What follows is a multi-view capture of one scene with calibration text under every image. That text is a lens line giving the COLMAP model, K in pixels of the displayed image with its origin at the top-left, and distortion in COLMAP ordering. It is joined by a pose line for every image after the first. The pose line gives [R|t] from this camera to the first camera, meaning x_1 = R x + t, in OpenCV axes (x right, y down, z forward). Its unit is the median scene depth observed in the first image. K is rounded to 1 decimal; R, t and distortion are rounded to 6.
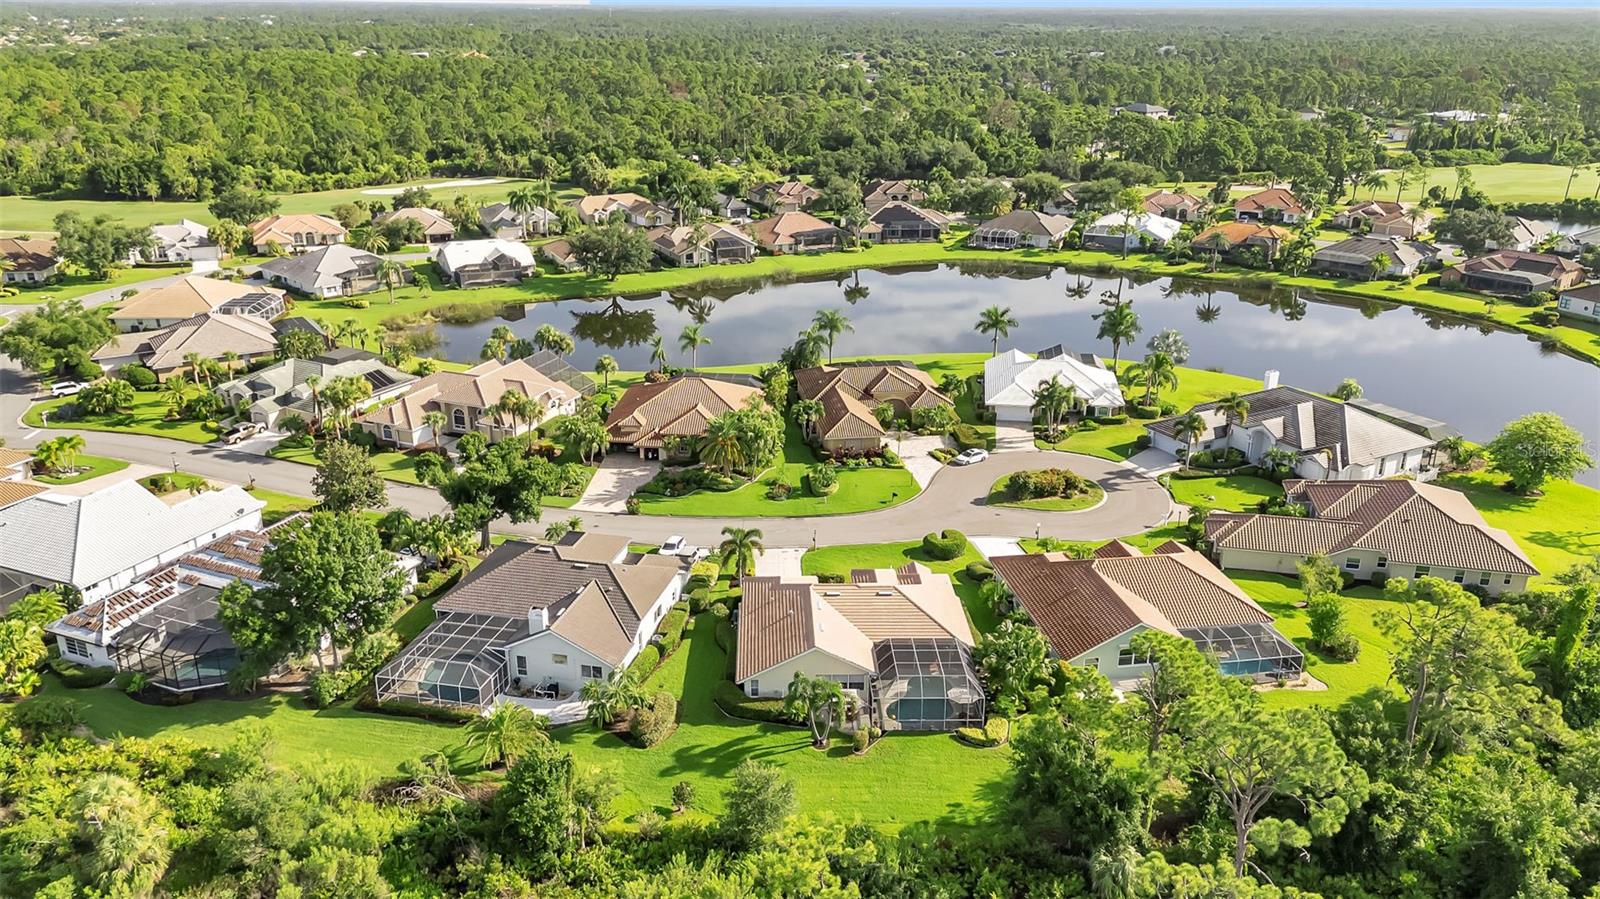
lens RADIAL K [[1179.3, 0, 801.2], [0, 1179.3, 451.9], [0, 0, 1]] dist [0.078312, -0.067983]
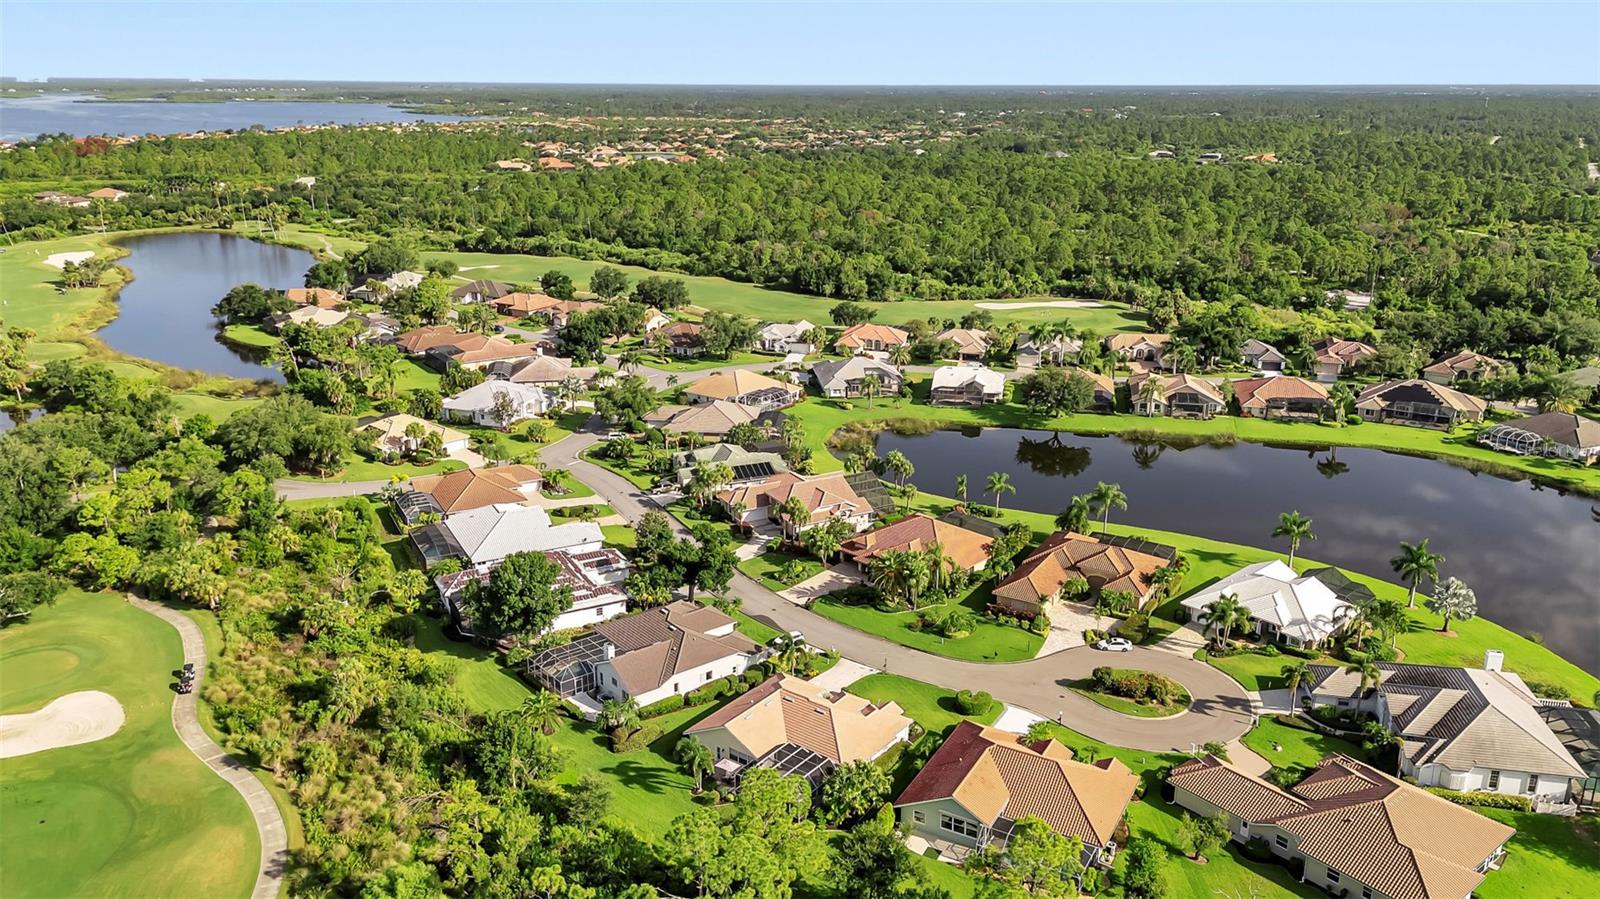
lens RADIAL K [[1179.3, 0, 801.2], [0, 1179.3, 451.9], [0, 0, 1]] dist [0.078312, -0.067983]
pose [[0.778503, 0.184489, -0.599915, 0.456315], [-0.220760, 0.975236, 0.013431, -0.100905], [0.587536, 0.121981, 0.799951, -0.059091]]
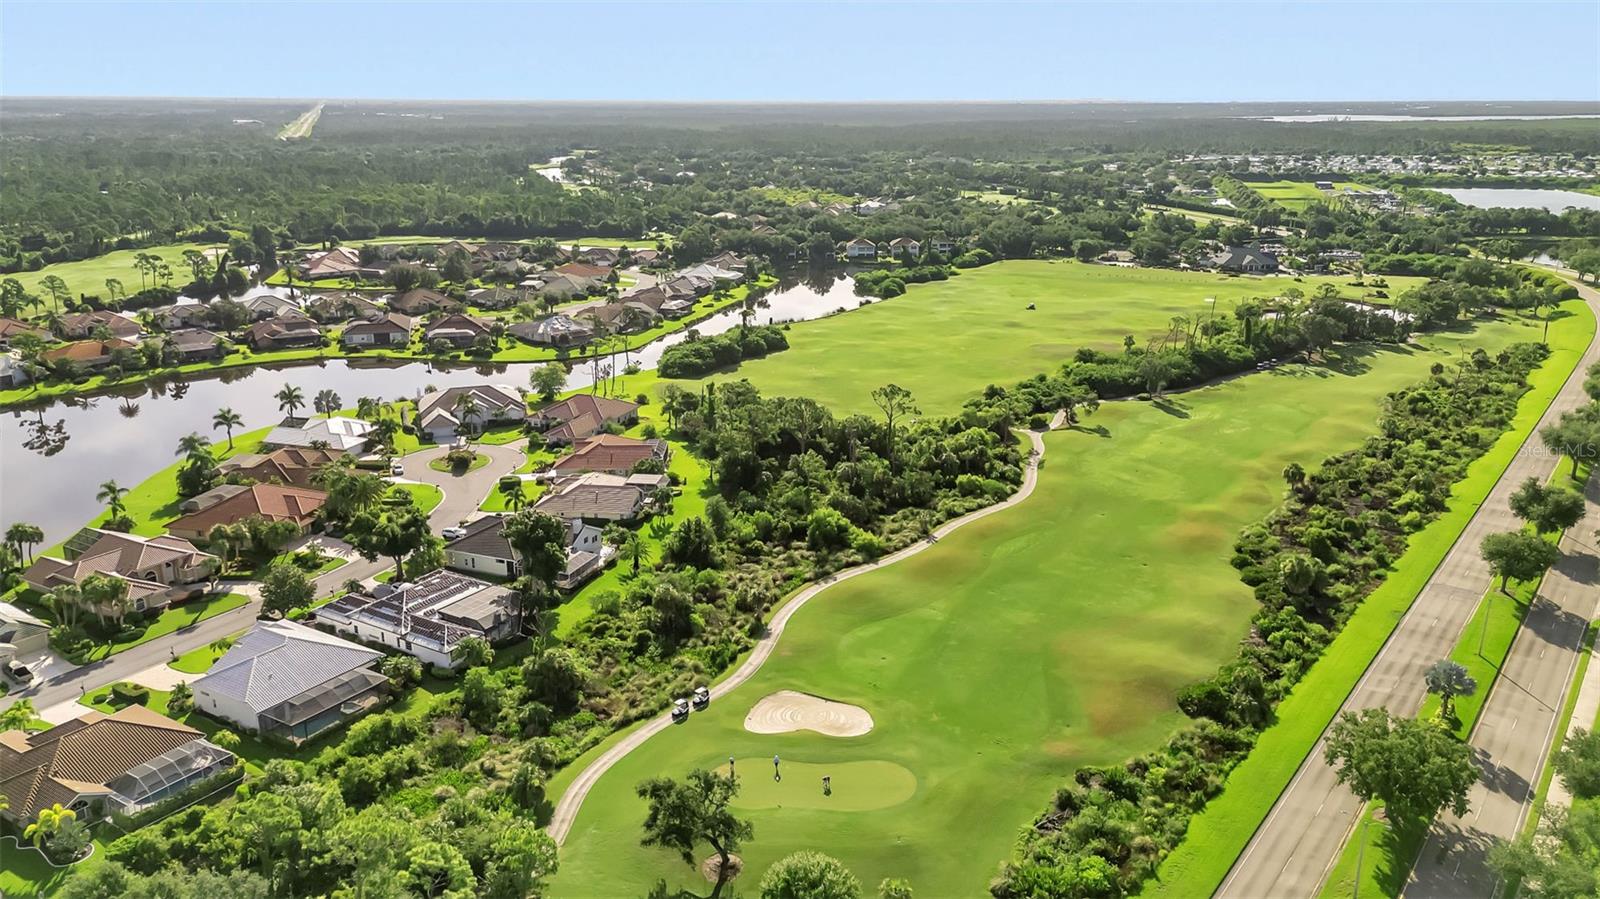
lens RADIAL K [[1178.3, 0, 800.0], [0, 1178.3, 449.5], [0, 0, 1]] dist [0.092687, -0.096561]
pose [[0.151546, -0.286898, 0.945898, -1.125450], [0.347981, 0.911174, 0.220615, -0.161678], [-0.925172, 0.295721, 0.237920, 0.060459]]
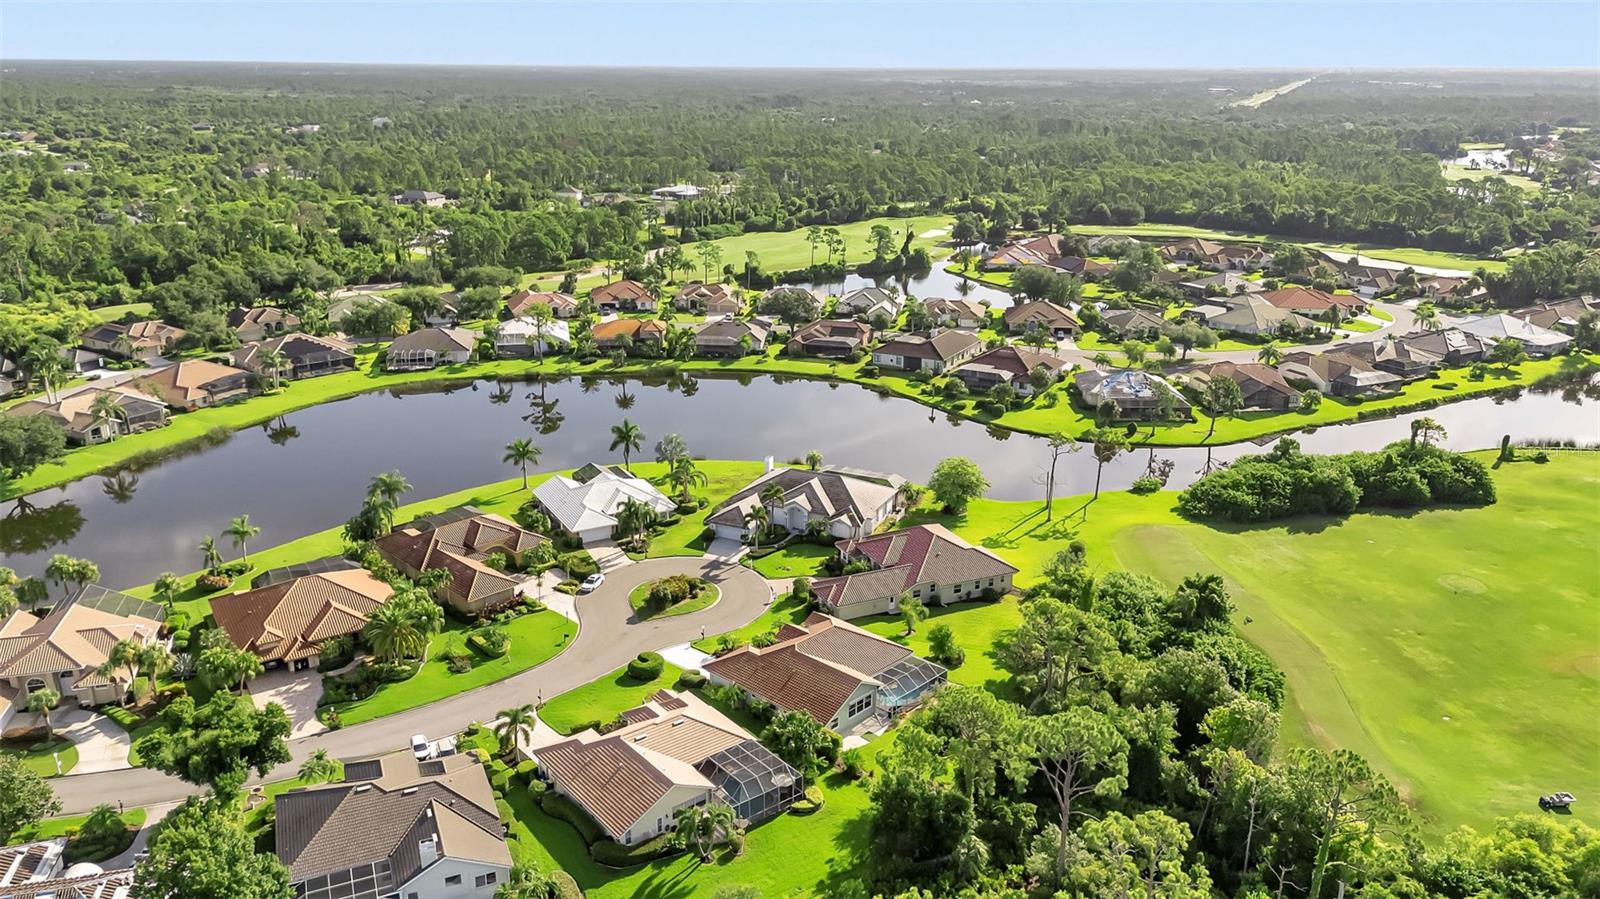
lens RADIAL K [[1178.3, 0, 800.0], [0, 1178.3, 449.5], [0, 0, 1]] dist [0.092687, -0.096561]
pose [[0.800593, -0.187259, 0.569197, -0.268808], [0.211391, 0.977104, 0.024128, -0.089415], [-0.560682, 0.101007, 0.821847, -0.053259]]
